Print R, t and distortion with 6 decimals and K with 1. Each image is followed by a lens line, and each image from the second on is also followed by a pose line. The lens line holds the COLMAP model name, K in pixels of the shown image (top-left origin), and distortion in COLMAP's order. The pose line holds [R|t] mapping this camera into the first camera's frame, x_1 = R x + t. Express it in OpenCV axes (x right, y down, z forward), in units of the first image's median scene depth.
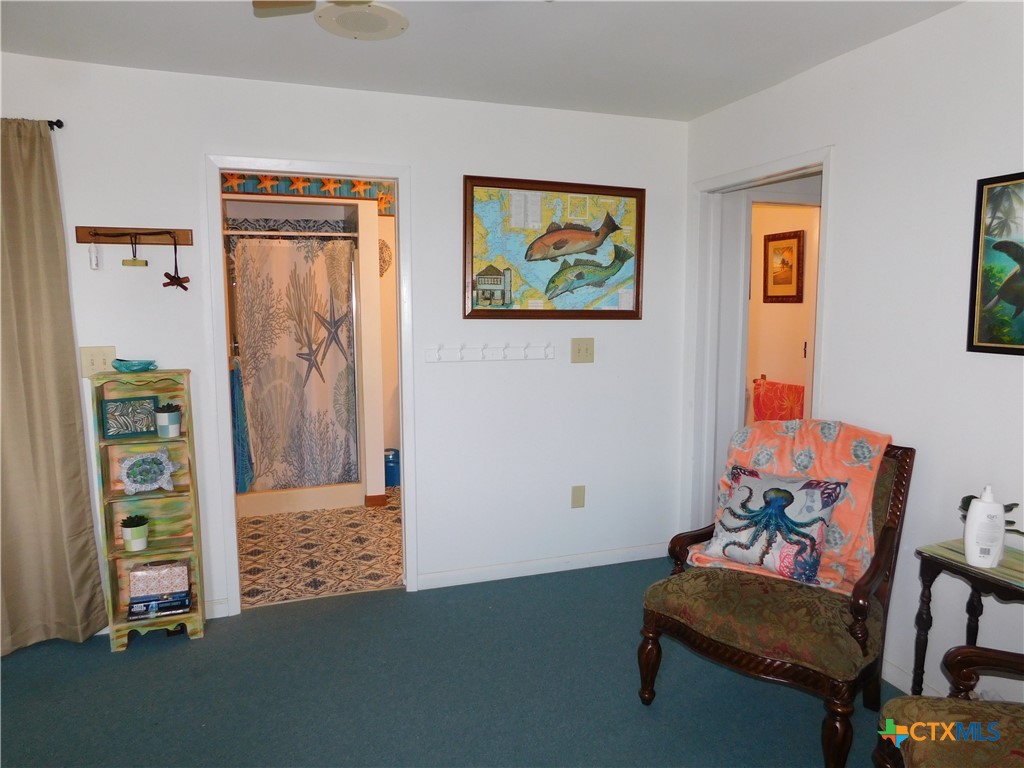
lens RADIAL K [[680.7, 0, 512.0], [0, 680.7, 384.0], [0, 0, 1]] dist [-0.039342, 0.004462]
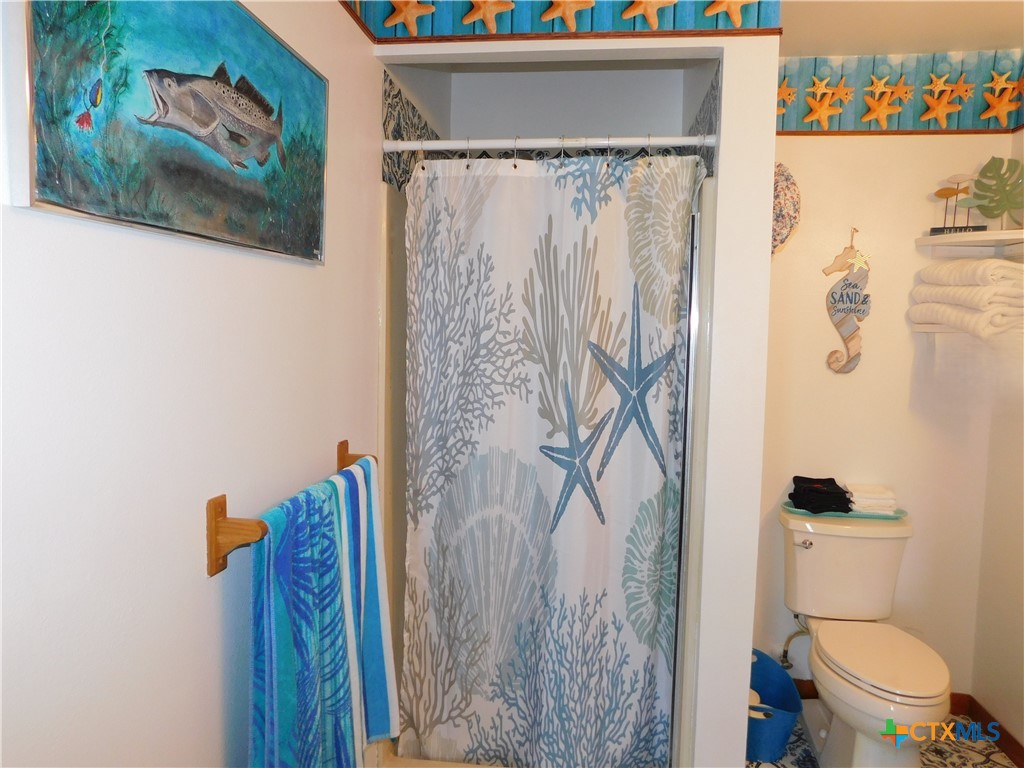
lens RADIAL K [[680.7, 0, 512.0], [0, 680.7, 384.0], [0, 0, 1]] dist [-0.039342, 0.004462]
pose [[0.894026, 0.056021, -0.444499, -0.156487], [-0.075693, 0.996776, -0.026618, -0.069297], [0.441574, 0.057443, 0.895384, 0.631669]]
